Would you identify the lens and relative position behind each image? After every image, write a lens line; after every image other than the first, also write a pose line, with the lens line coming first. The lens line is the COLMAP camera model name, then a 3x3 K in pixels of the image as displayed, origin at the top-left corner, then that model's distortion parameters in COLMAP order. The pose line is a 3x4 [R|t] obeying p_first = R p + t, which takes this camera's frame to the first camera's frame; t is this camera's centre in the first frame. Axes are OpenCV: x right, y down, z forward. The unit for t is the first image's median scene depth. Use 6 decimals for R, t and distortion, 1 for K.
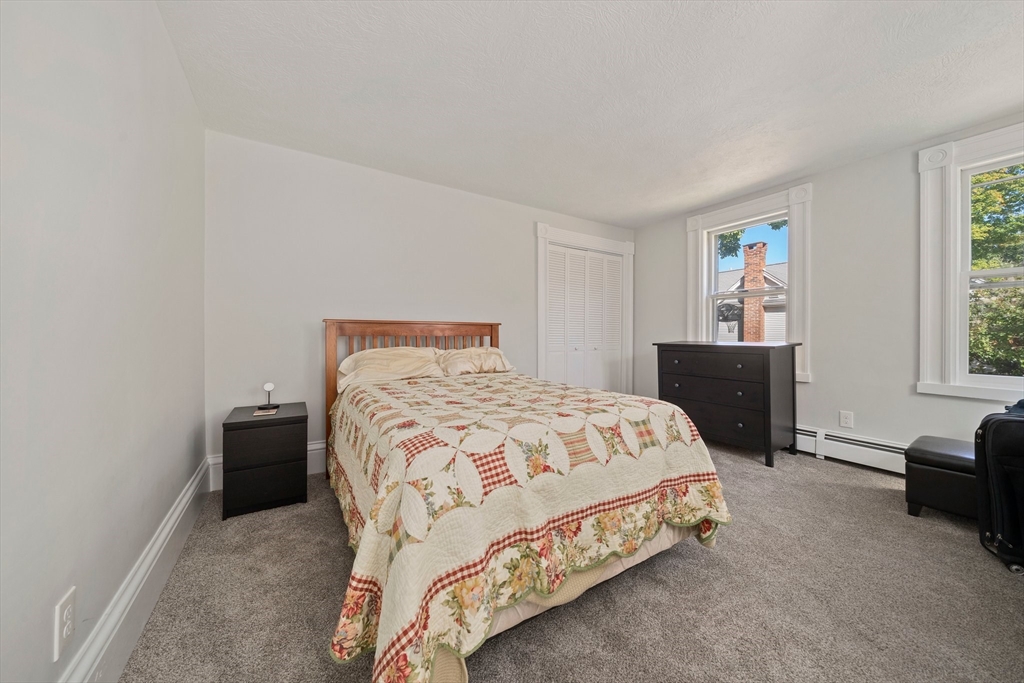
lens RADIAL K [[354.9, 0, 513.0], [0, 354.9, 337.2], [0, 0, 1]] dist [-0.002909, 0.000052]
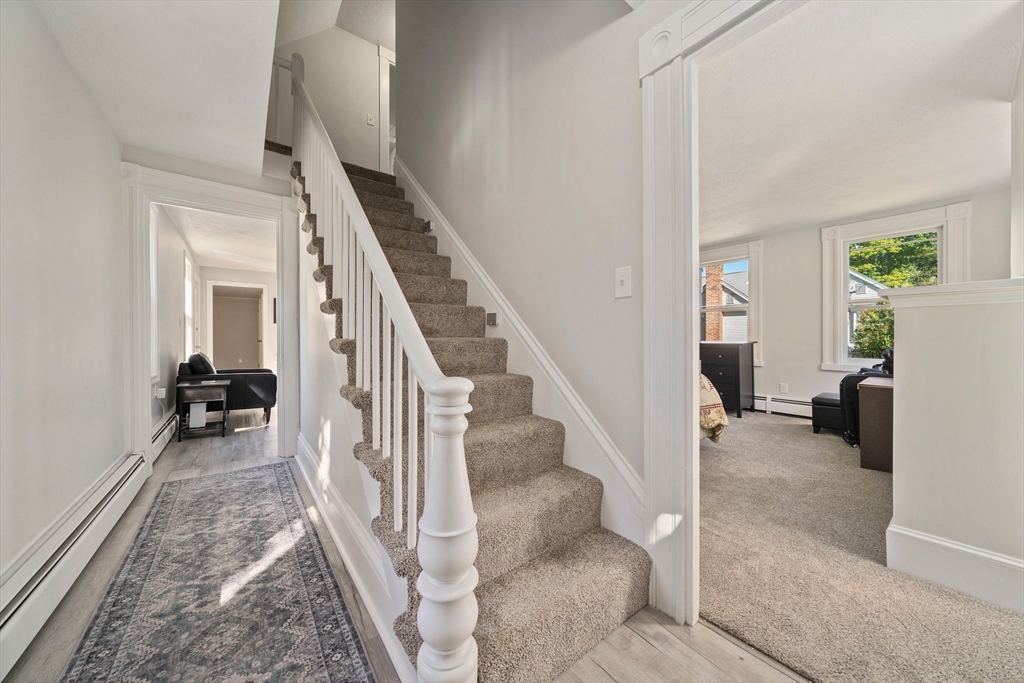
lens RADIAL K [[354.9, 0, 509.5], [0, 354.9, 340.5], [0, 0, 1]] dist [-0.002909, 0.000052]
pose [[0.996312, -0.008417, 0.085385, -0.420872], [0.008126, 0.999960, 0.003763, -0.002687], [-0.085414, -0.003055, 0.996341, -0.479965]]
